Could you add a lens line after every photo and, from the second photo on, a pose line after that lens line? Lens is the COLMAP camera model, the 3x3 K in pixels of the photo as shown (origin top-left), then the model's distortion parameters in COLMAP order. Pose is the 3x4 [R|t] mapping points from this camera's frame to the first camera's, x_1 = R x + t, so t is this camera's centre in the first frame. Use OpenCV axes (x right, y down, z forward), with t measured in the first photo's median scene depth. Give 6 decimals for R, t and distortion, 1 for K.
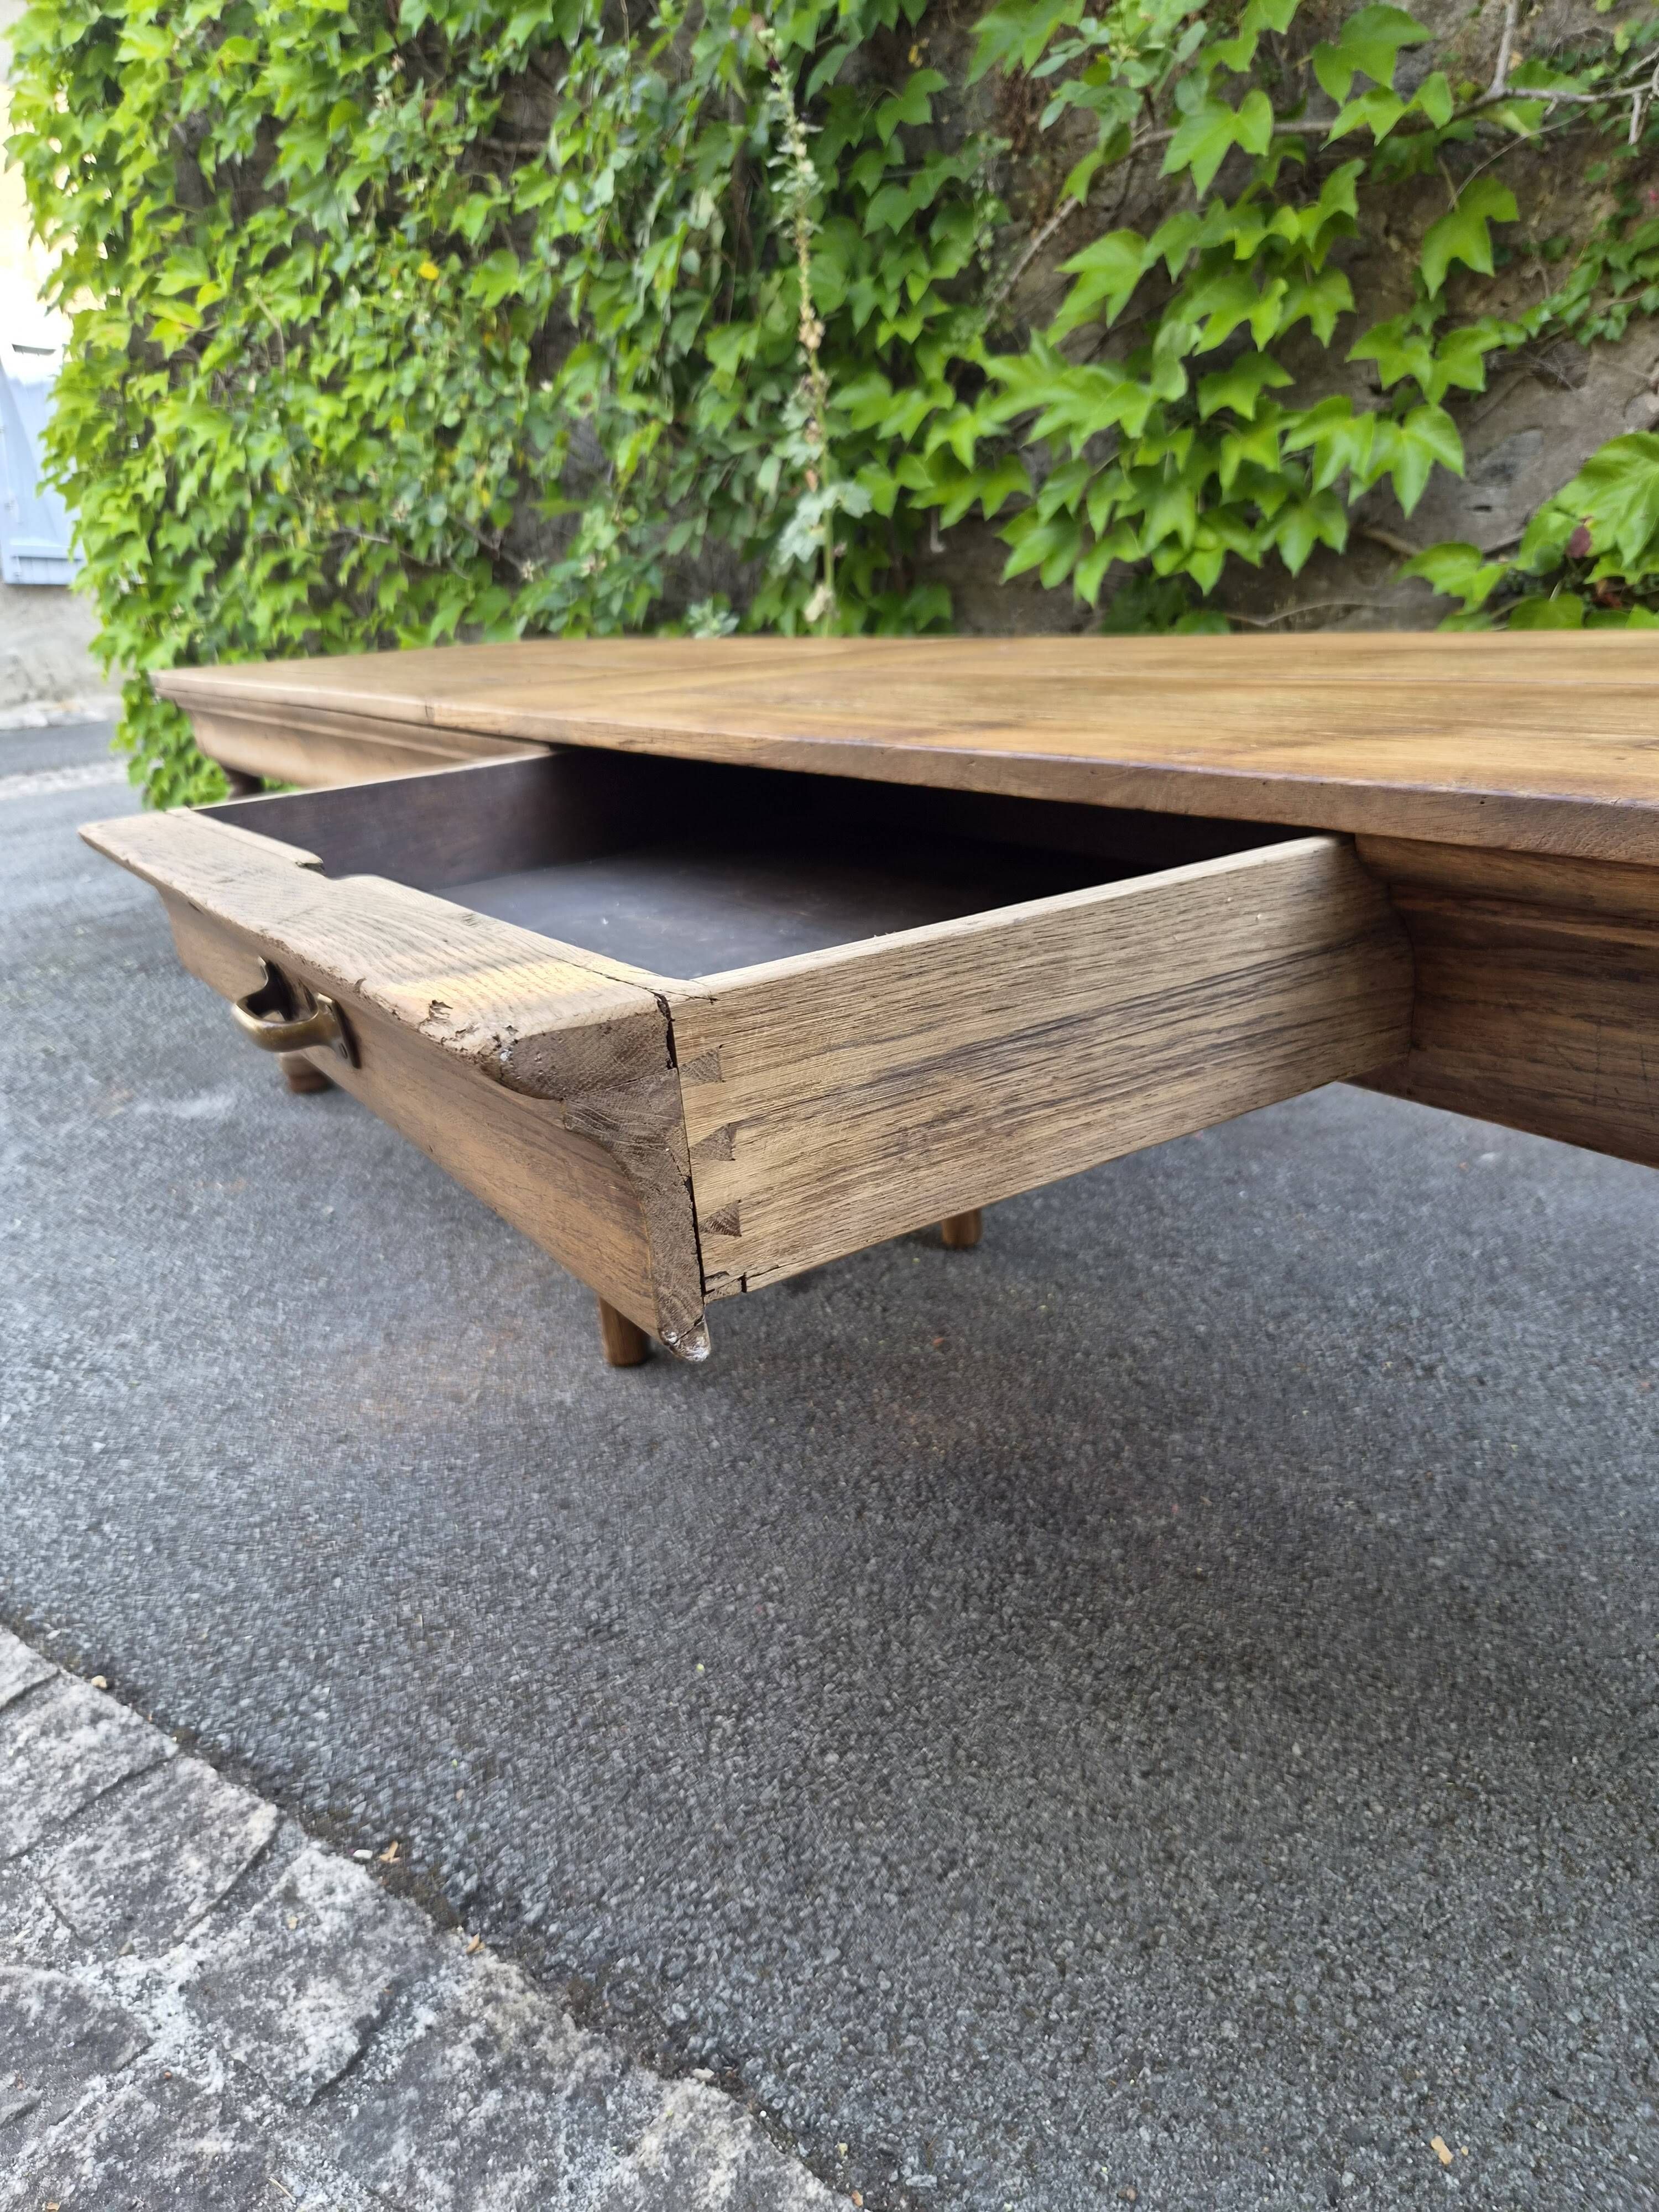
lens RADIAL K [[1507.3, 0, 819.7], [0, 1507.3, 1113.6], [0, 0, 1]] dist [0.056433, -0.050694]
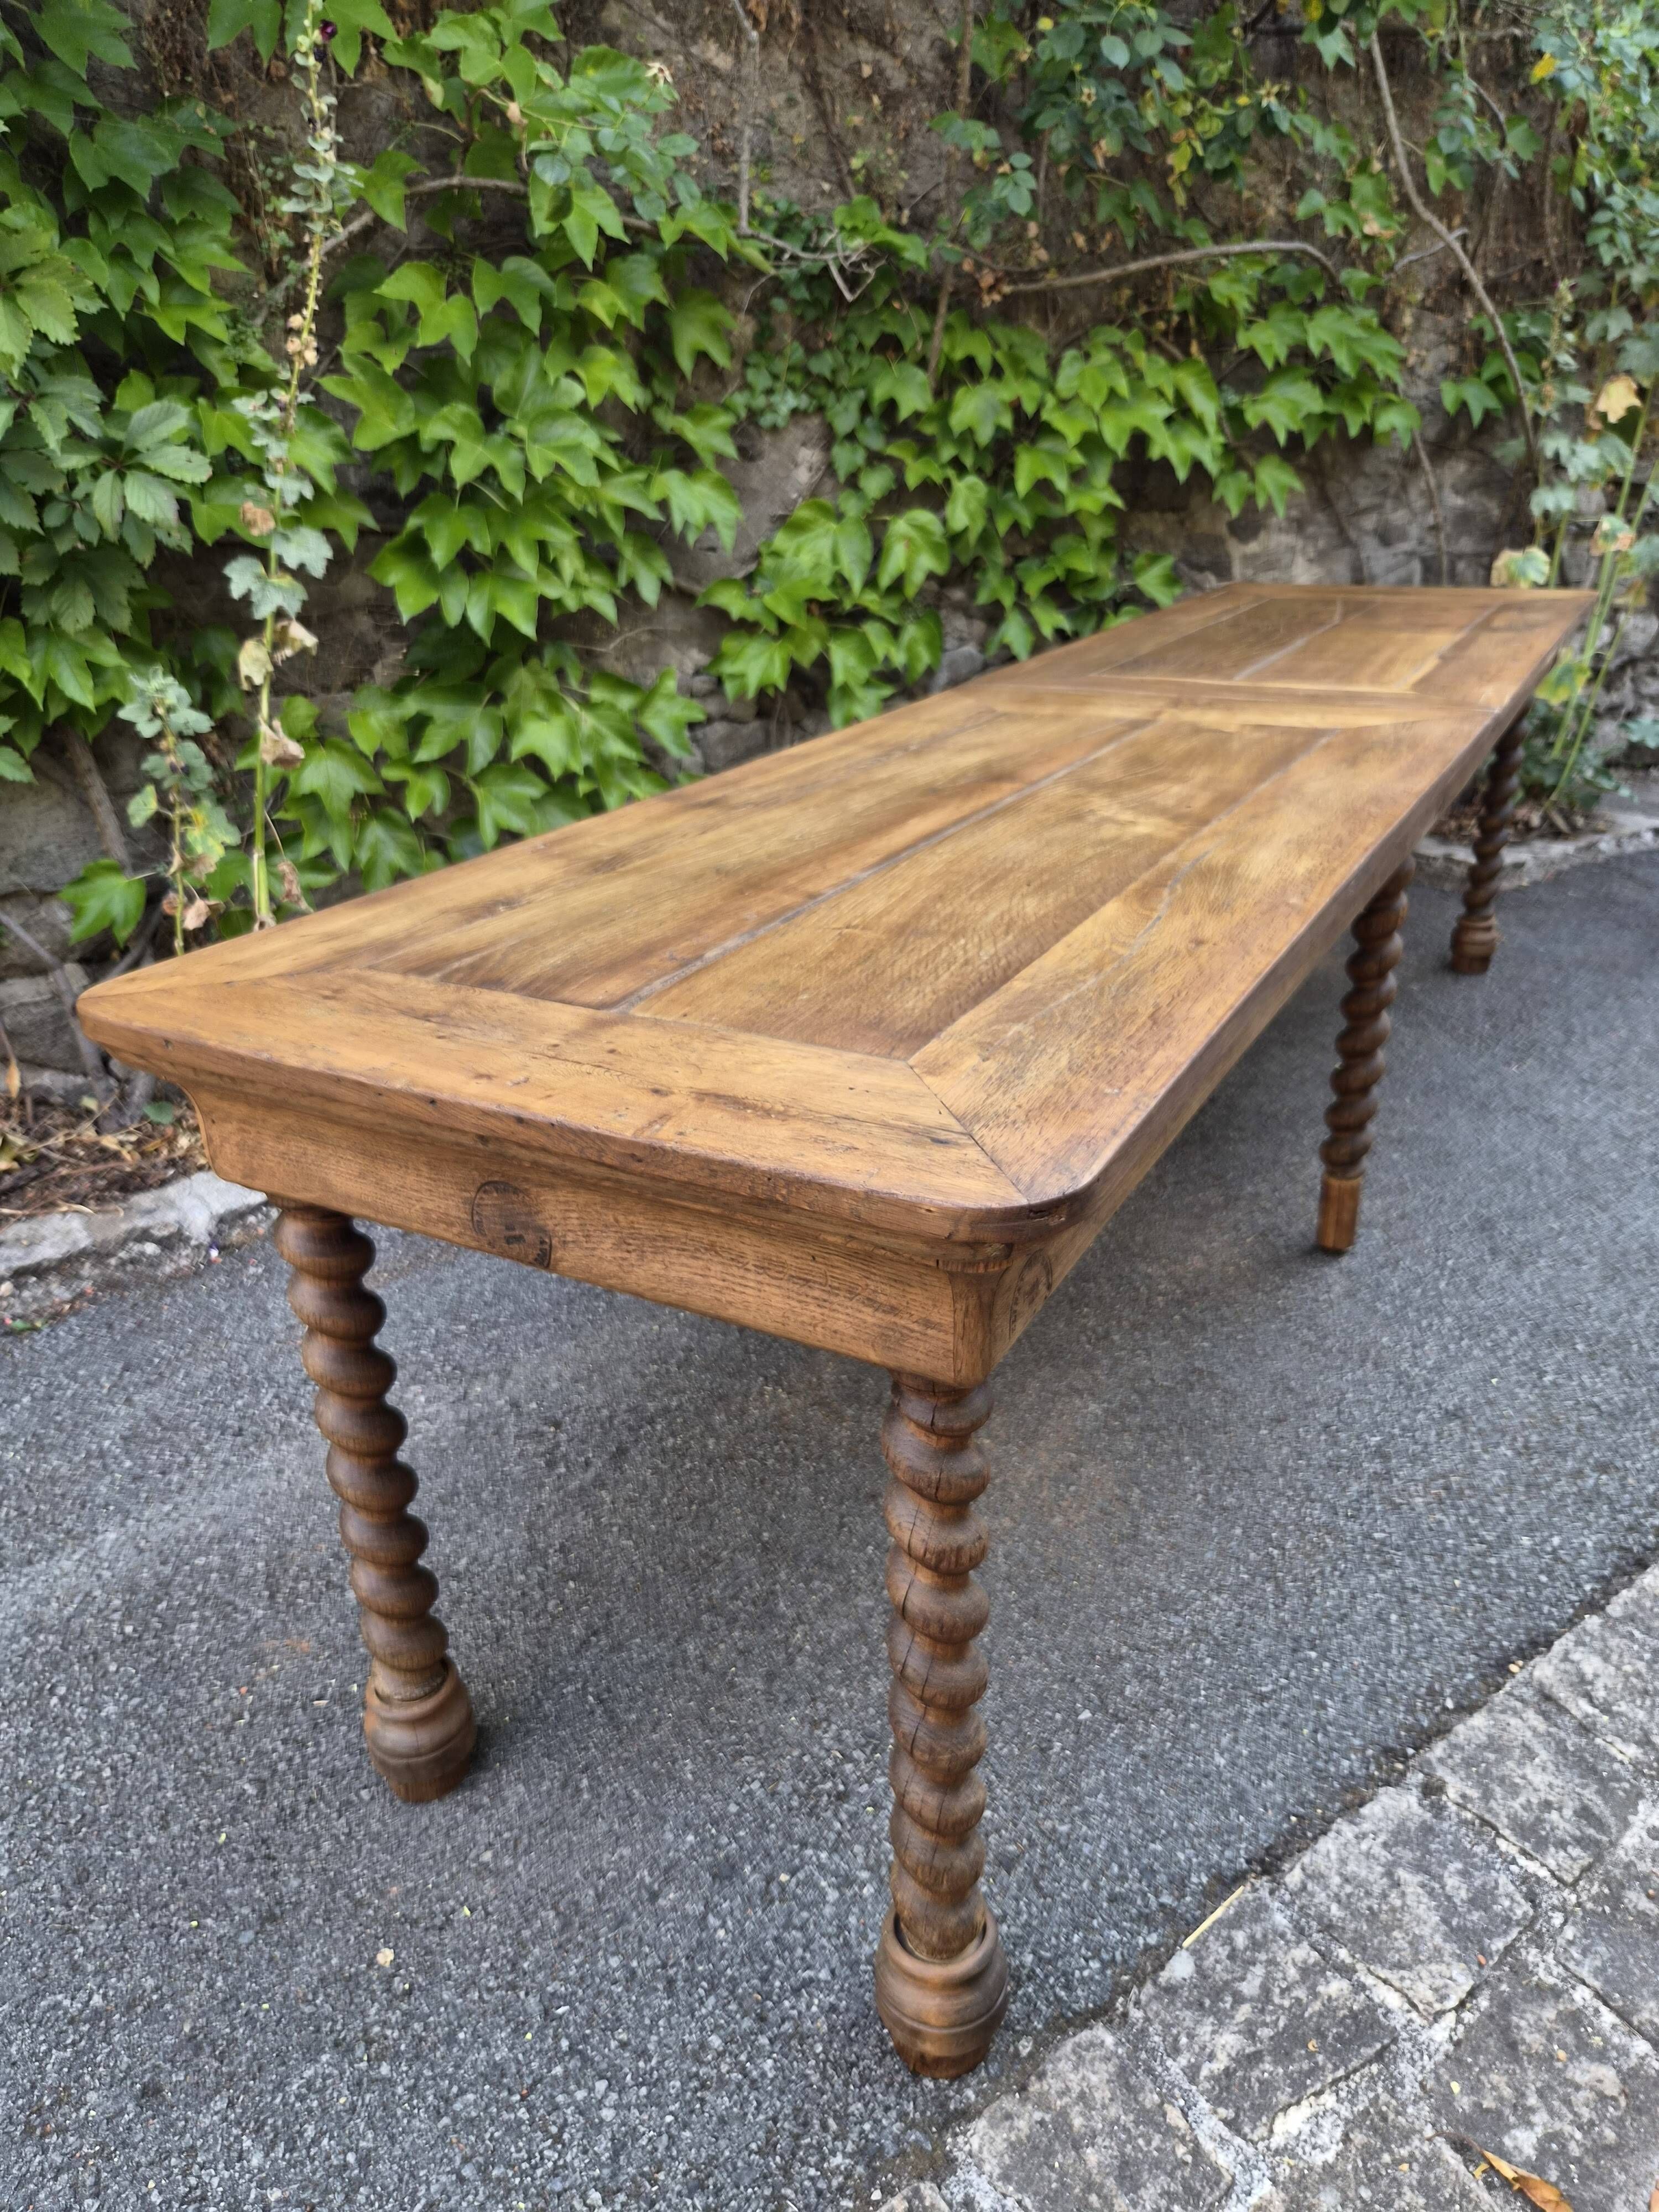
lens RADIAL K [[1509.7, 0, 831.9], [0, 1509.7, 1124.7], [0, 0, 1]] dist [0.051714, -0.045519]
pose [[0.297630, -0.354140, 0.886567, -1.100450], [0.315971, 0.912856, 0.258566, -0.337166], [-0.900876, 0.203173, 0.383592, 0.691202]]
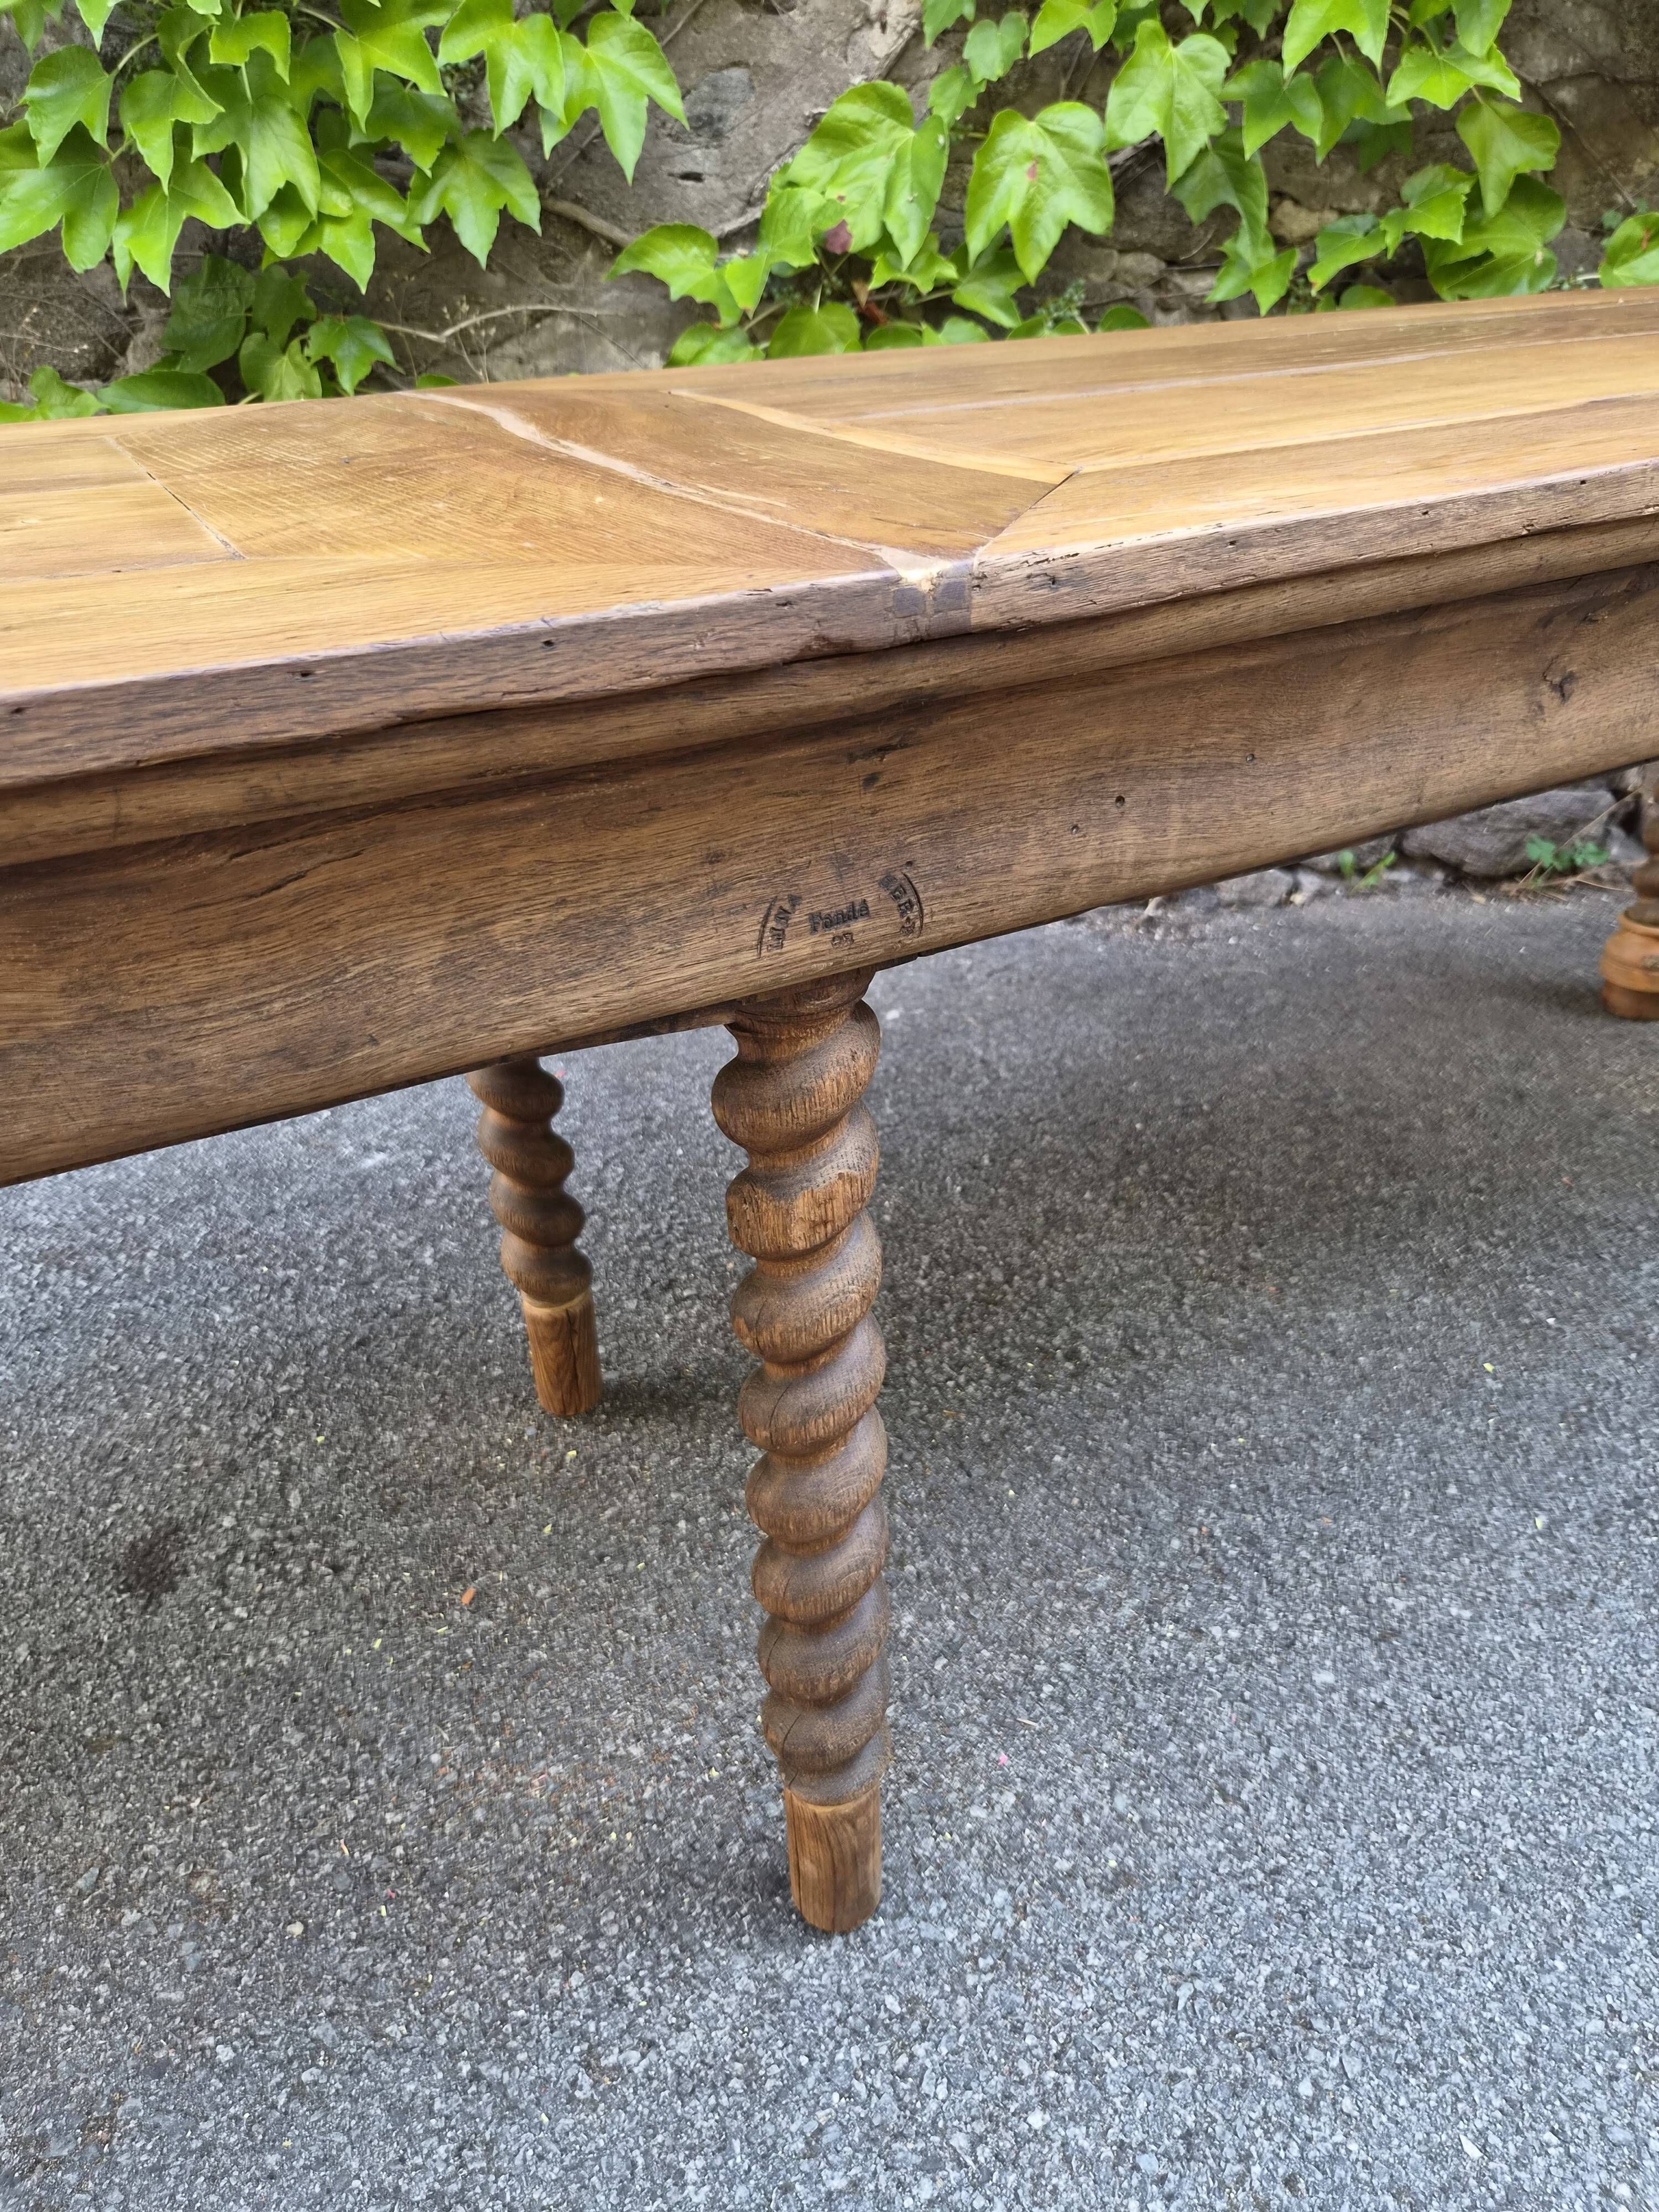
lens RADIAL K [[1504.5, 0, 853.4], [0, 1504.5, 1108.7], [0, 0, 1]] dist [0.045867, -0.041854]
pose [[0.763834, -0.296767, 0.573137, -0.097764], [0.194808, 0.952610, 0.233631, -0.154993], [-0.615310, -0.066803, 0.785449, 0.434263]]
